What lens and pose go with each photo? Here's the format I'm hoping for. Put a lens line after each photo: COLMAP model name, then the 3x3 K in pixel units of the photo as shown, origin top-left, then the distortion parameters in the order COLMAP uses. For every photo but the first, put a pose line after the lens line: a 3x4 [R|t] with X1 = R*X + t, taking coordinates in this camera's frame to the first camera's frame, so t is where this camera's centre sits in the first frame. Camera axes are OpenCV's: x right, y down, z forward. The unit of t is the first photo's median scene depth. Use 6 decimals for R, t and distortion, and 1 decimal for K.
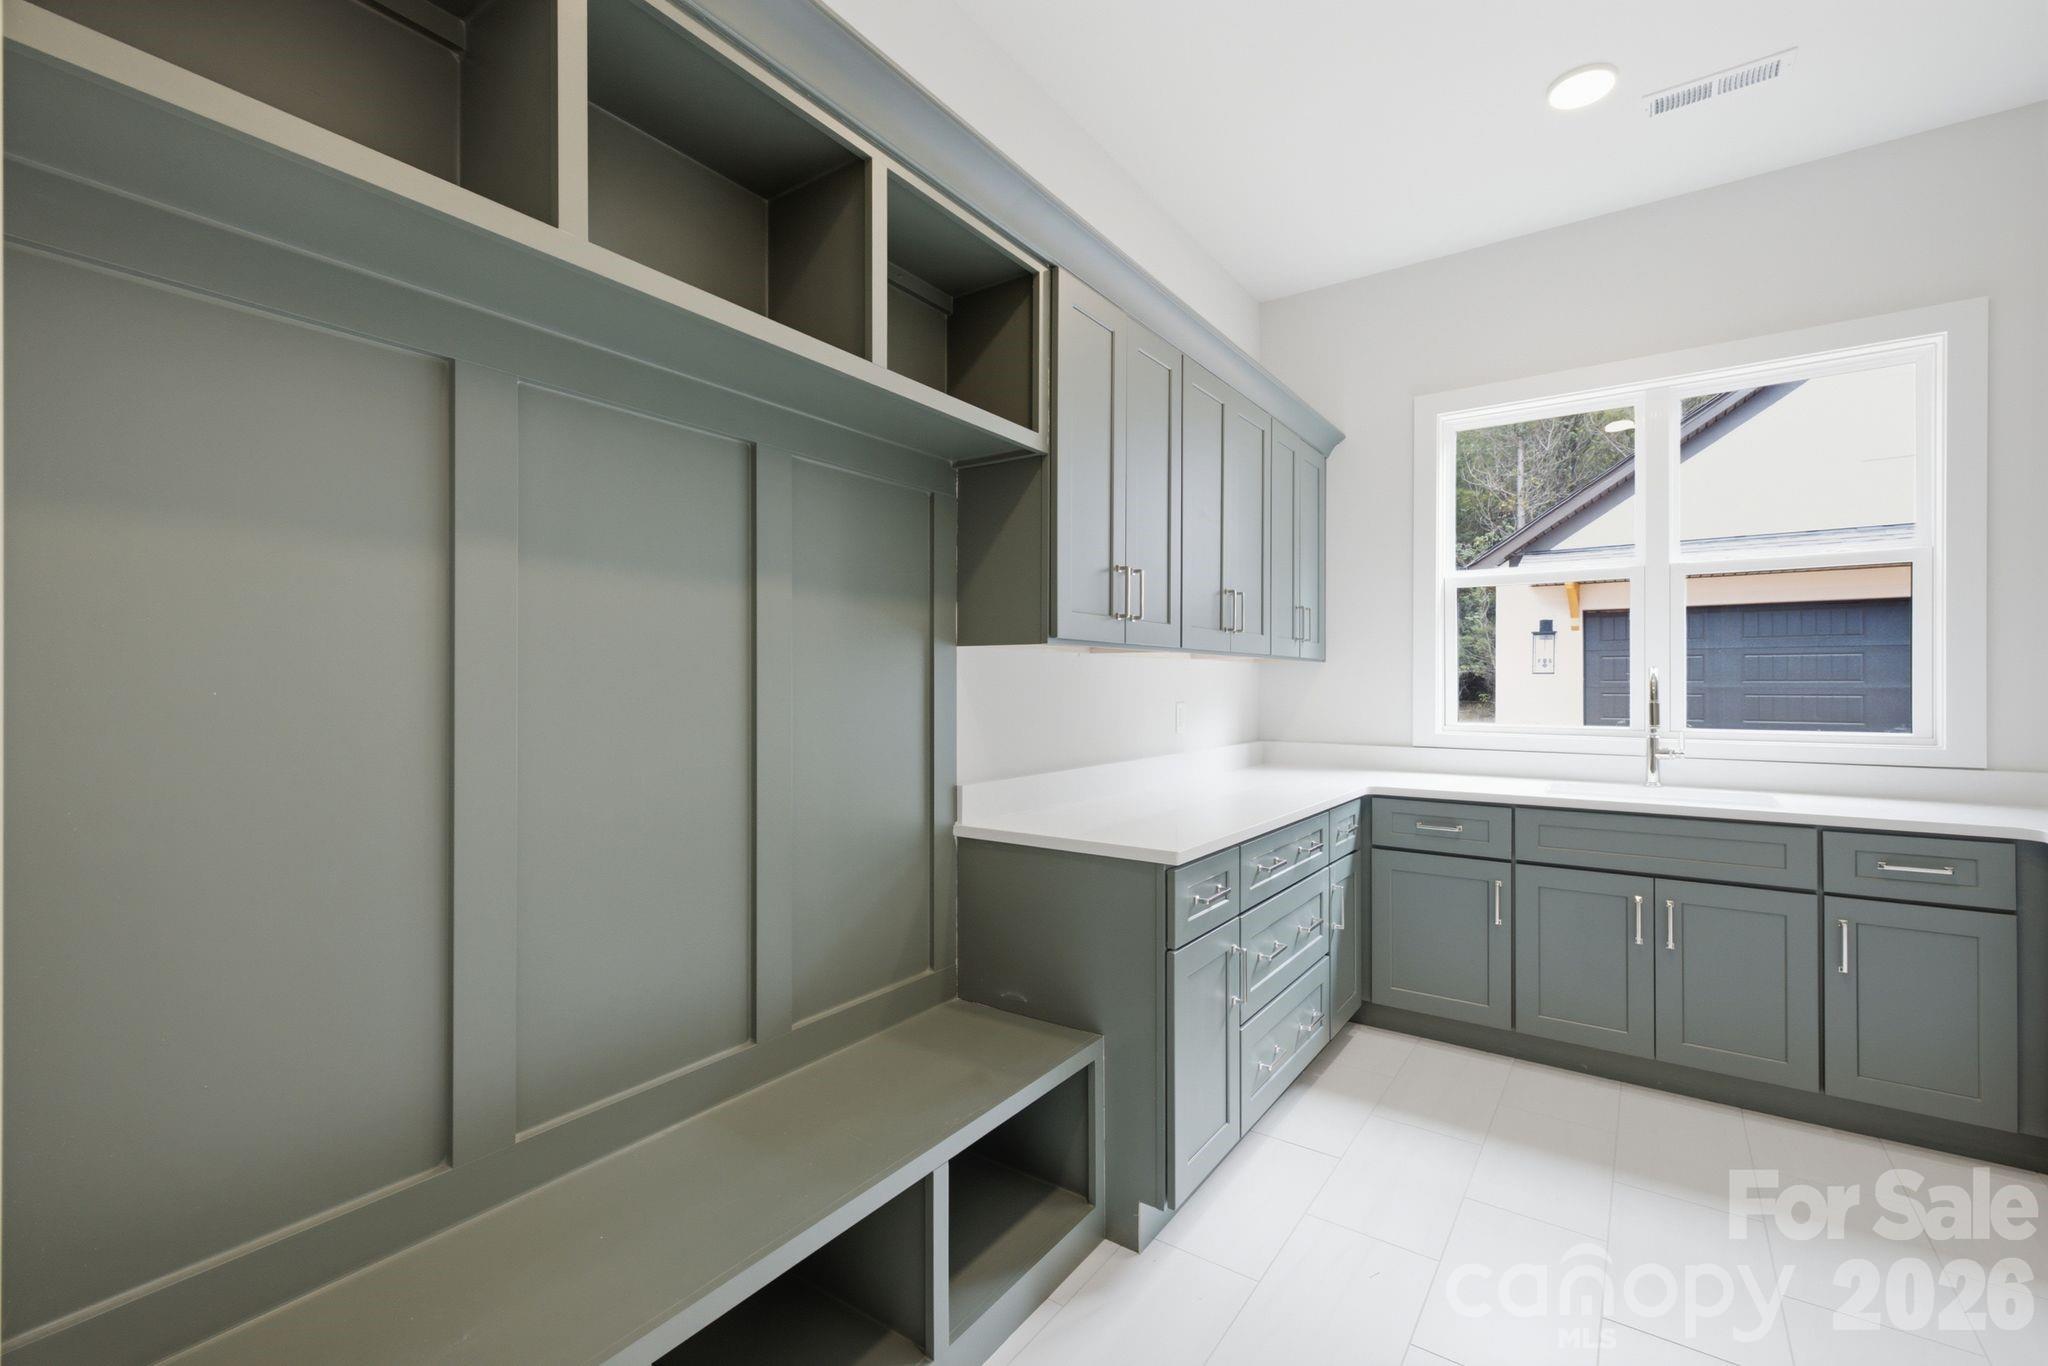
lens RADIAL K [[860.3, 0, 1034.2], [0, 860.3, 675.5], [0, 0, 1]] dist [0.004850, 0.000201]
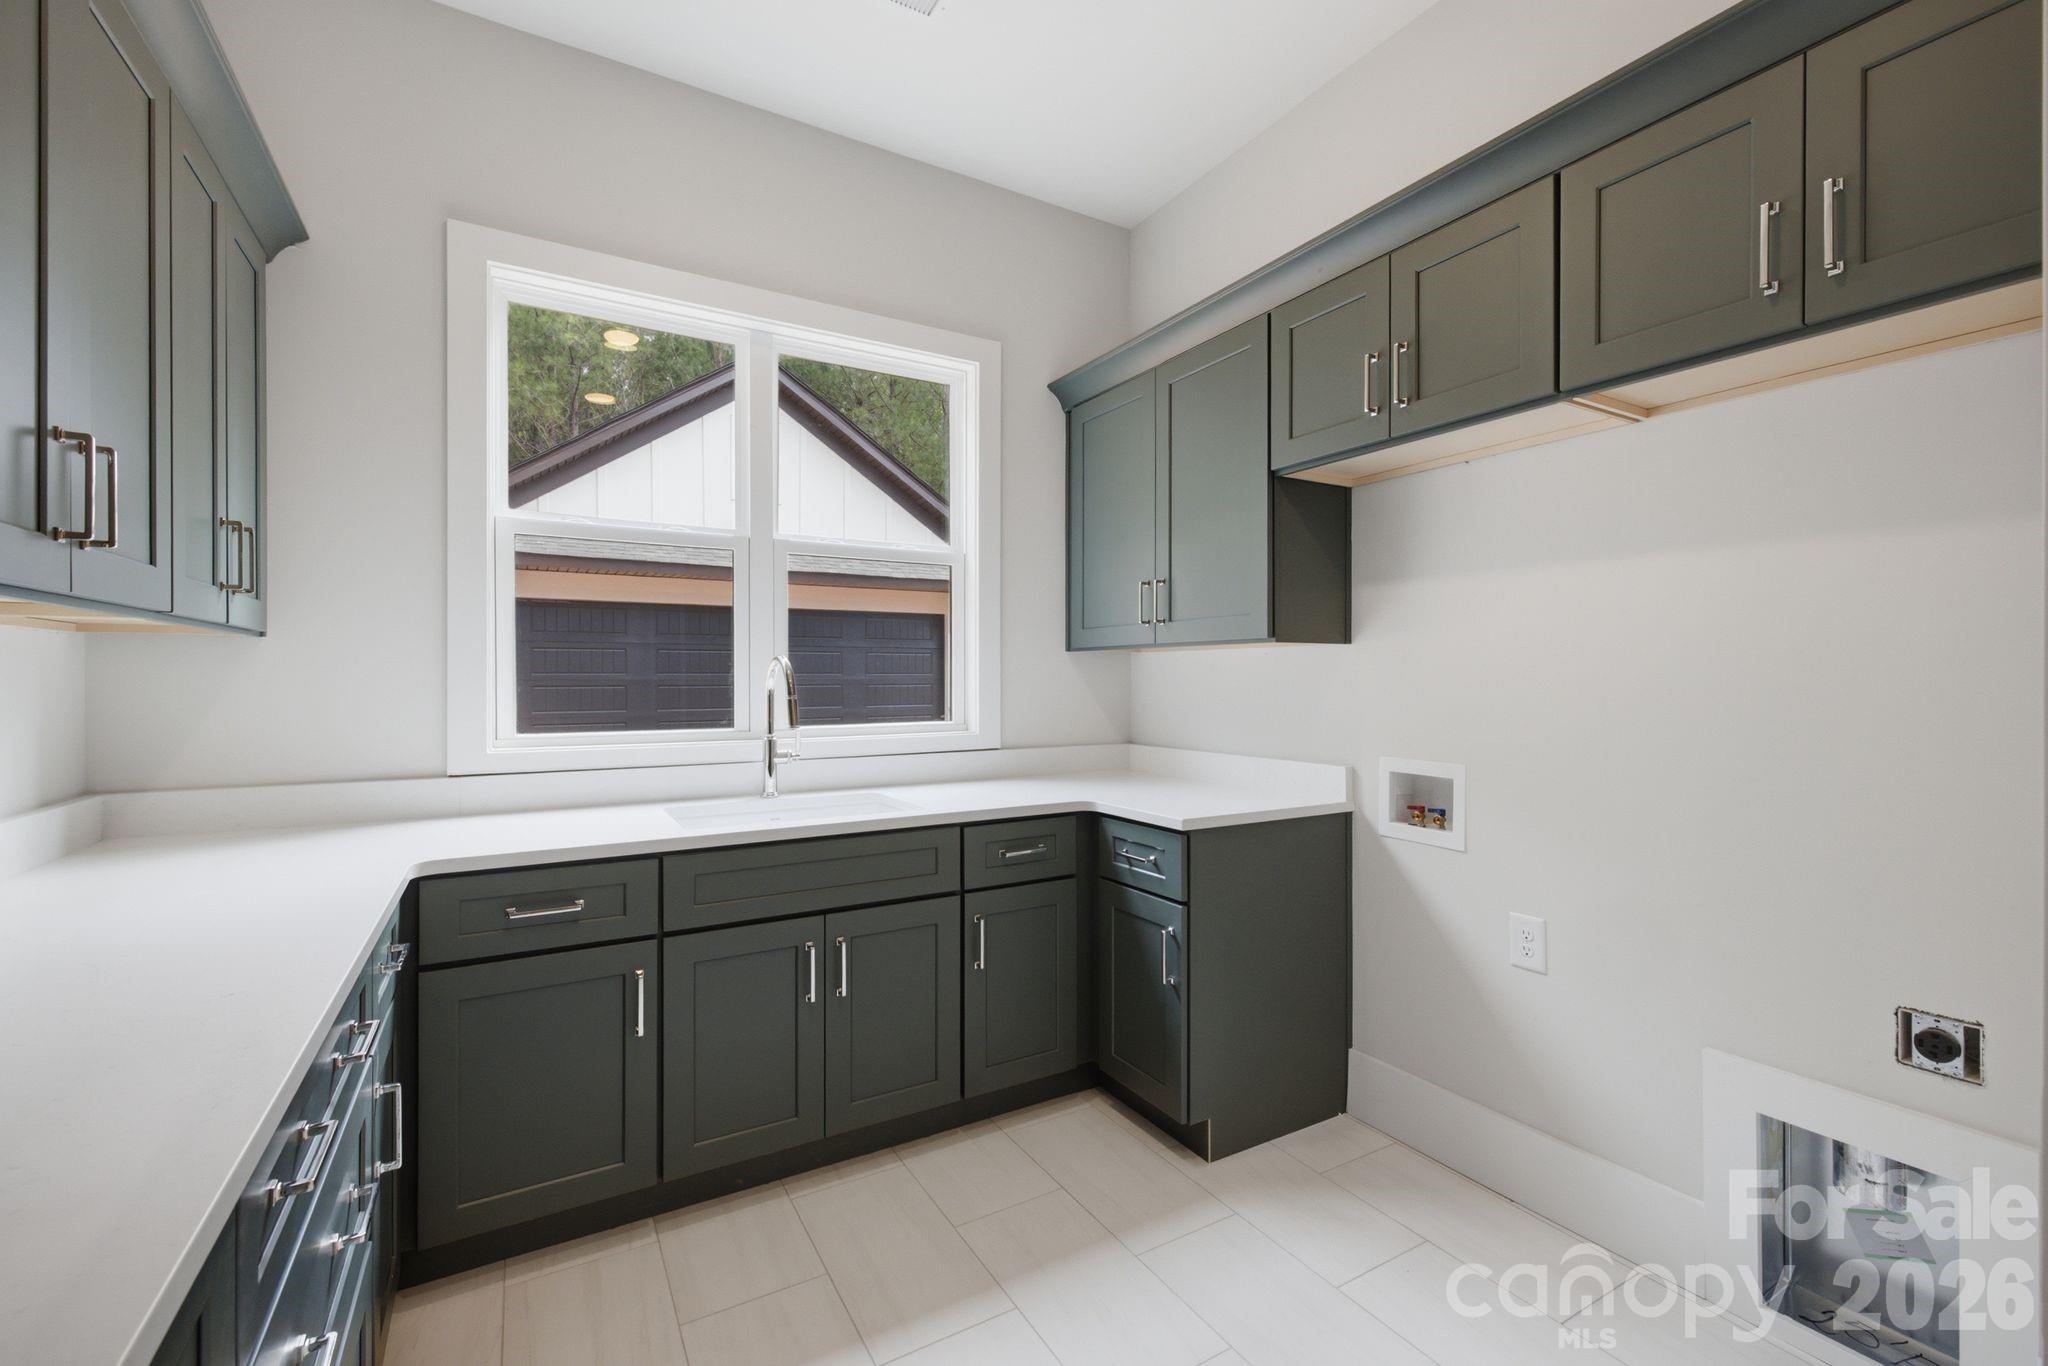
lens RADIAL K [[860.3, 0, 1034.2], [0, 860.3, 675.5], [0, 0, 1]] dist [0.004850, 0.000201]
pose [[0.405429, -0.000613, 0.914126, 0.045696], [-0.009189, 0.999947, 0.004746, 0.002393], [-0.914080, -0.010324, 0.405402, 0.419827]]
